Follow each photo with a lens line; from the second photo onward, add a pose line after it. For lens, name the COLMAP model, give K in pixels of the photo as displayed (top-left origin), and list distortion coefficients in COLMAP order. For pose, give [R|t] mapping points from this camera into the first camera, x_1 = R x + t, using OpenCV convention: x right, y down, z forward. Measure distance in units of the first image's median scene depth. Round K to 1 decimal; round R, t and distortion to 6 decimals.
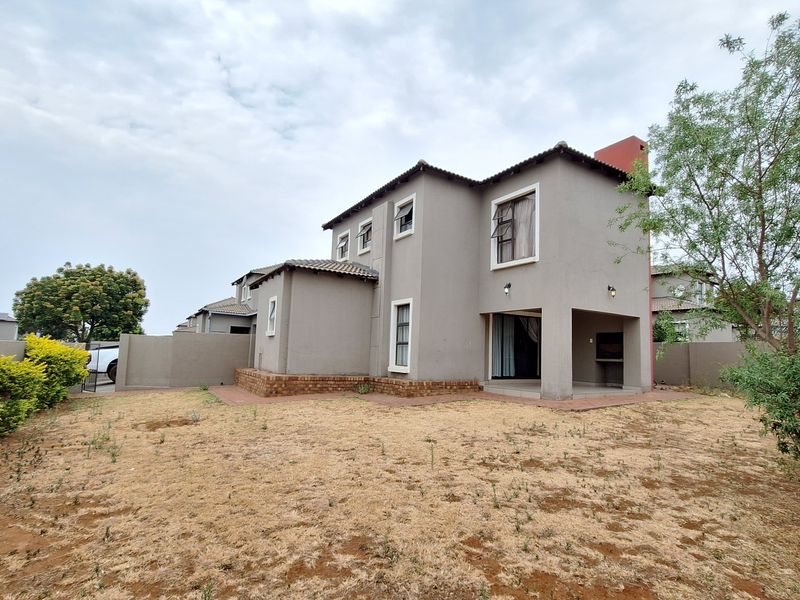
lens RADIAL K [[419.2, 0, 401.4], [0, 419.2, 316.7], [0, 0, 1]] dist [-0.013228, 0.000119]
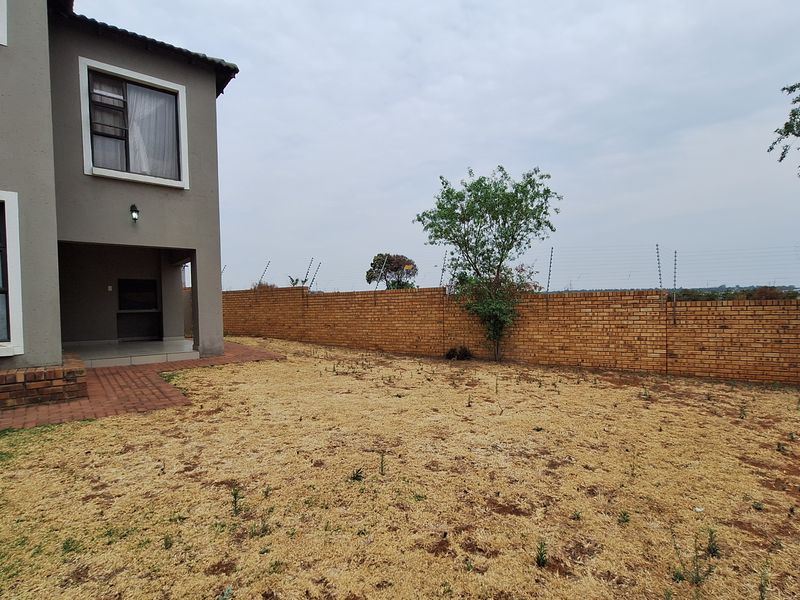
lens RADIAL K [[419.2, 0, 401.4], [0, 419.2, 316.7], [0, 0, 1]] dist [-0.013228, 0.000119]
pose [[-0.130957, -0.055596, 0.989828, -0.460036], [-0.072210, 0.996309, 0.046406, 0.037542], [-0.988755, -0.065398, -0.134489, 0.600096]]
